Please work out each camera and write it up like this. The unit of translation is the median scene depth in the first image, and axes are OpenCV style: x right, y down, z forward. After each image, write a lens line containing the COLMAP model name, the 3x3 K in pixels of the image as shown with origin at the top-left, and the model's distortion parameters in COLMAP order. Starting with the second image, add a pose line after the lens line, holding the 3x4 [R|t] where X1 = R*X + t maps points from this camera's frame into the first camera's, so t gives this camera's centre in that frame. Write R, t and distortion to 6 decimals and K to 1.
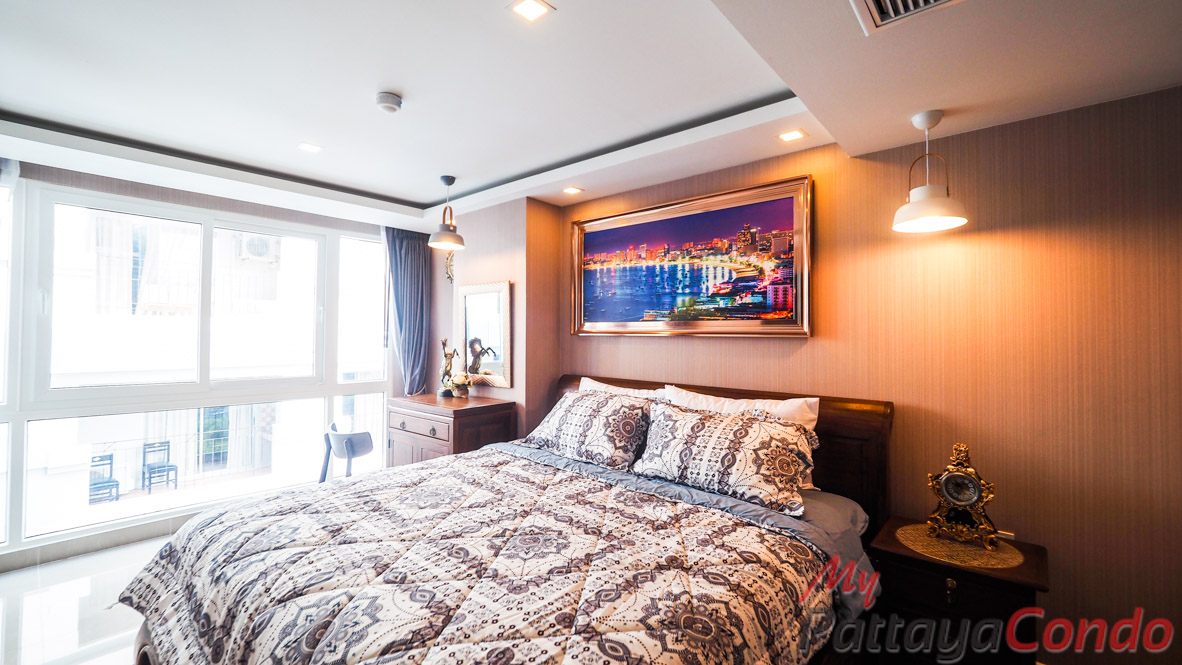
lens RADIAL K [[493.8, 0, 593.3], [0, 493.8, 329.3], [0, 0, 1]] dist [0.001741, 0.000094]
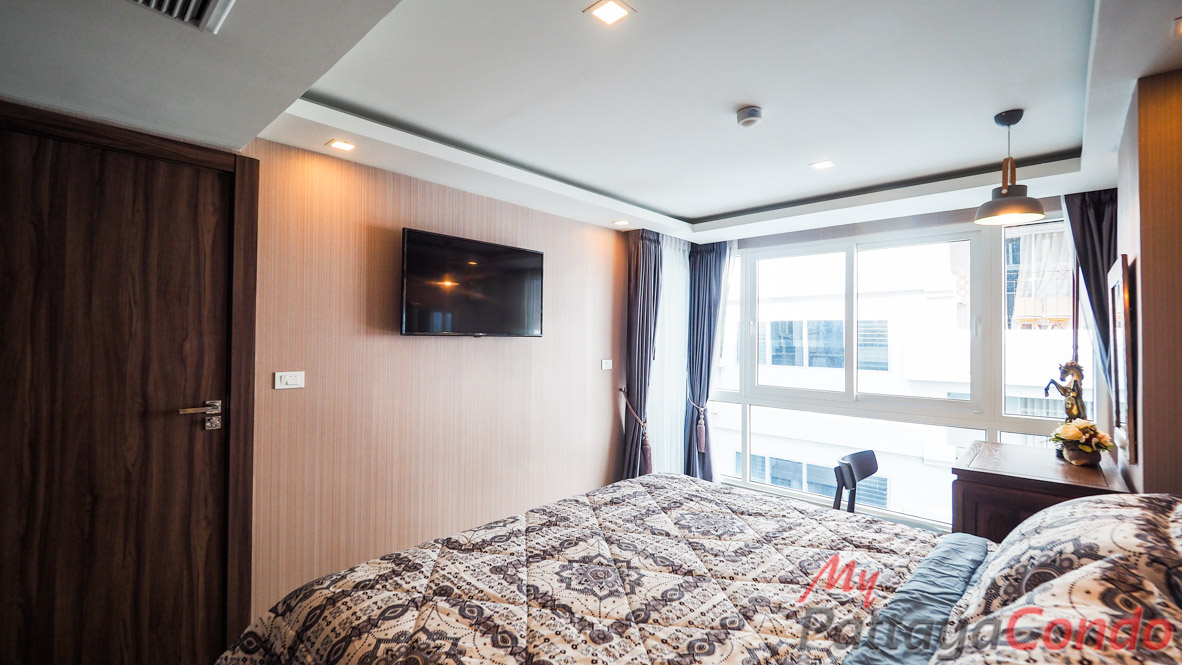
lens RADIAL K [[517.2, 0, 591.0], [0, 517.2, 332.5], [0, 0, 1]] dist [-0.000453, 0.000066]
pose [[-0.058124, -0.016418, -0.998174, 0.595834], [-0.000578, 0.999865, -0.016412, -0.013681], [0.998309, -0.000377, -0.058125, 0.710770]]
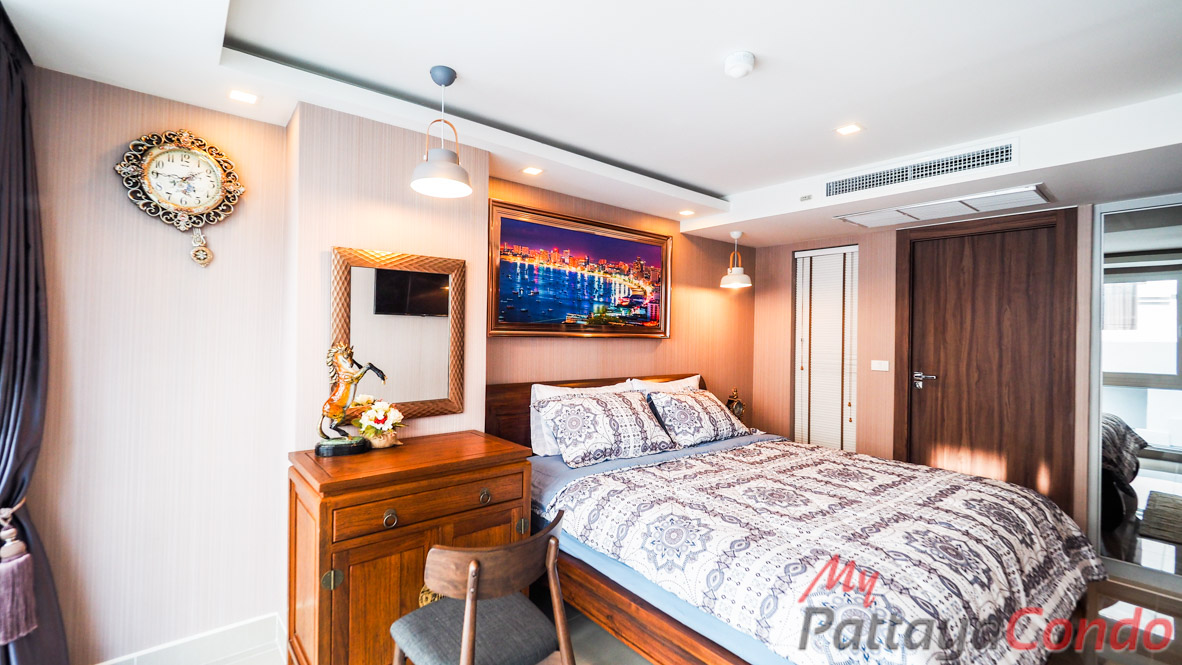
lens RADIAL K [[493.8, 0, 593.3], [0, 493.8, 329.3], [0, 0, 1]] dist [0.001741, 0.000094]
pose [[0.160753, 0.001643, 0.986993, -1.047344], [-0.031786, 0.999489, 0.003513, -0.011440], [-0.986483, -0.031937, 0.160723, 0.881236]]
